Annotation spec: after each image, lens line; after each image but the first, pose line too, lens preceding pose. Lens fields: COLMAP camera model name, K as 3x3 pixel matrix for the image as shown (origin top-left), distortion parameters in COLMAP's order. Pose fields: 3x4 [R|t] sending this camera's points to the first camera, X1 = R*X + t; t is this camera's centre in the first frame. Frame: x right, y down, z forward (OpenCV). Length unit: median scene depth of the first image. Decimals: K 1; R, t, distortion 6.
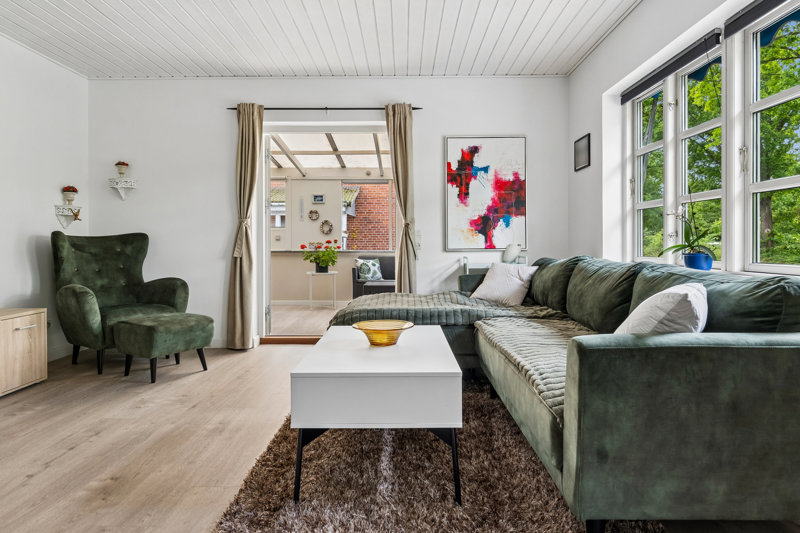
lens RADIAL K [[491.2, 0, 397.4], [0, 491.2, 245.7], [0, 0, 1]] dist [-0.002666, 0.001612]
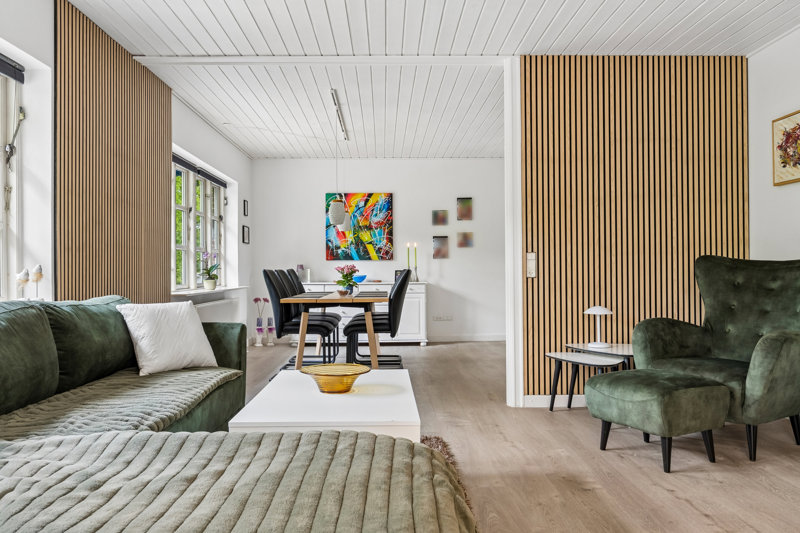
lens RADIAL K [[602.3, 0, 398.6], [0, 602.3, 258.8], [0, 0, 1]] dist [0.016797, 0.001689]
pose [[-0.999208, 0.010000, -0.038520, -0.055033], [0.010584, 0.999832, -0.014993, -0.009800], [0.038364, -0.015389, -0.999145, 1.125169]]
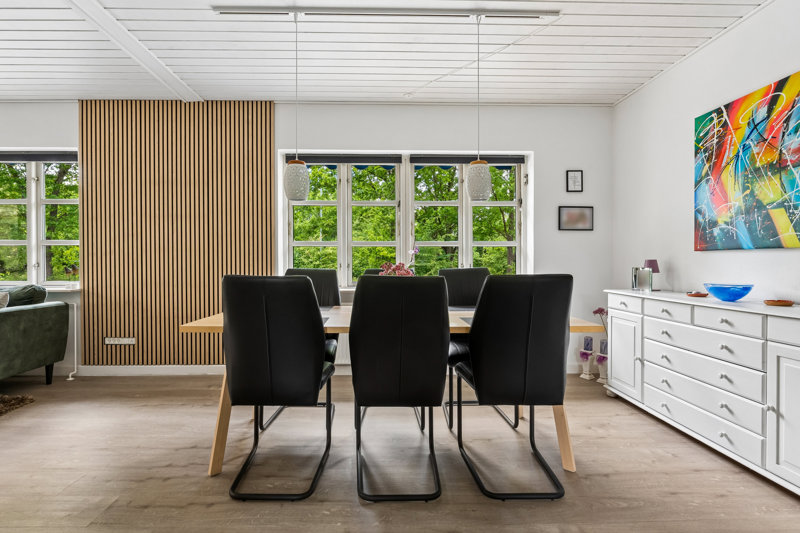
lens RADIAL K [[408.2, 0, 386.3], [0, 408.2, 267.0], [0, 0, 1]] dist [0.004463, -0.001755]
pose [[-0.031326, -0.008858, 0.999470, -0.556526], [0.002676, 0.999956, 0.008947, -0.017956], [-0.999506, 0.002955, -0.031301, -0.326305]]
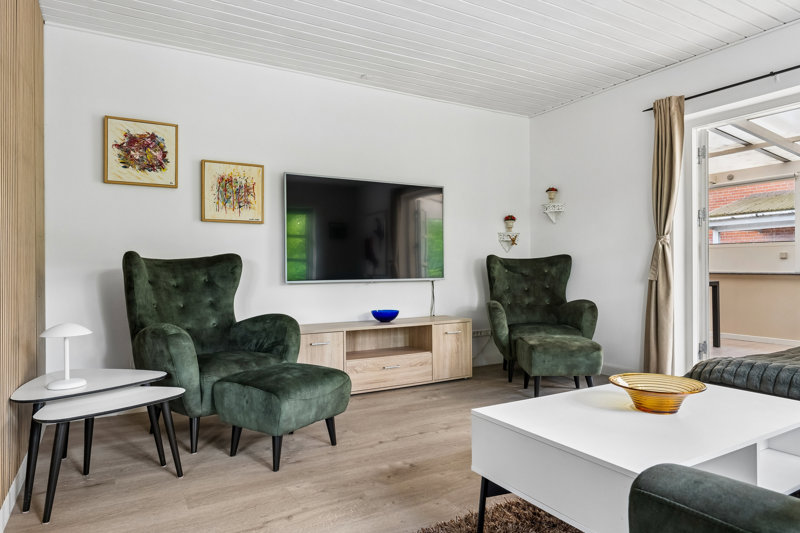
lens RADIAL K [[504.8, 0, 399.6], [0, 504.8, 268.2], [0, 0, 1]] dist [0.005453, 0.001290]
pose [[0.509825, 0.003534, -0.860271, 0.220960], [0.002544, 0.999981, 0.005615, -0.004577], [0.860274, -0.005051, 0.509807, 0.170880]]
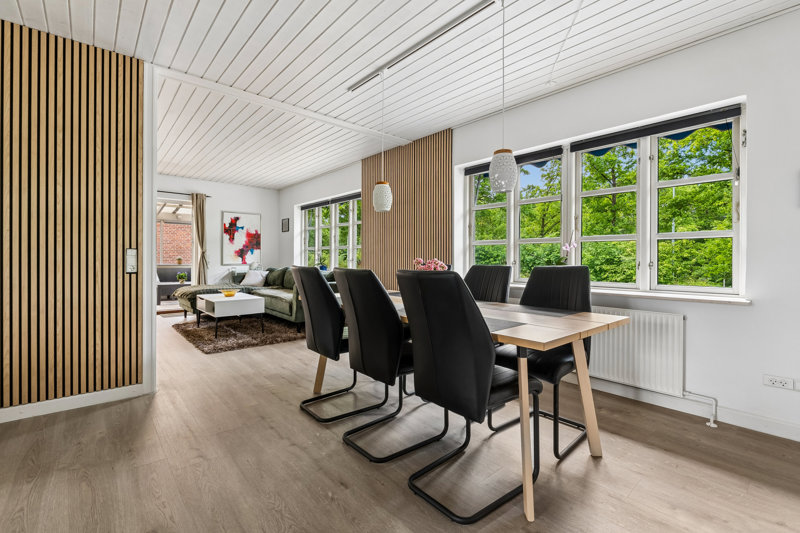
lens RADIAL K [[362.0, 0, 397.9], [0, 362.0, 261.3], [0, 0, 1]] dist [-0.000302, -0.000386]
pose [[0.753833, 0.003599, 0.657057, -0.395828], [-0.007388, 0.999968, 0.002999, -0.016774], [-0.657025, -0.007115, 0.753835, -0.751271]]
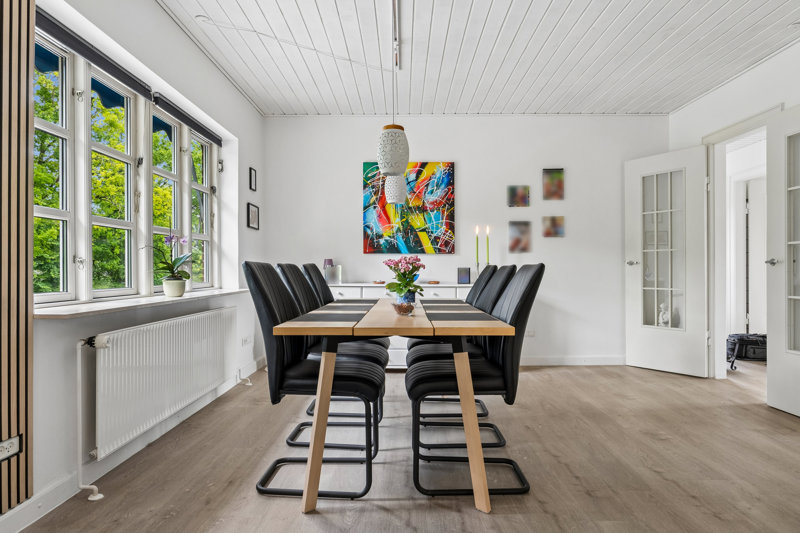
lens RADIAL K [[504.8, 0, 401.5], [0, 504.8, 268.0], [0, 0, 1]] dist [0.005453, 0.001290]
pose [[-0.999964, 0.003848, -0.007559, 0.024352], [0.003842, 0.999992, 0.000877, -0.002635], [0.007562, 0.000848, -0.999971, 0.359337]]
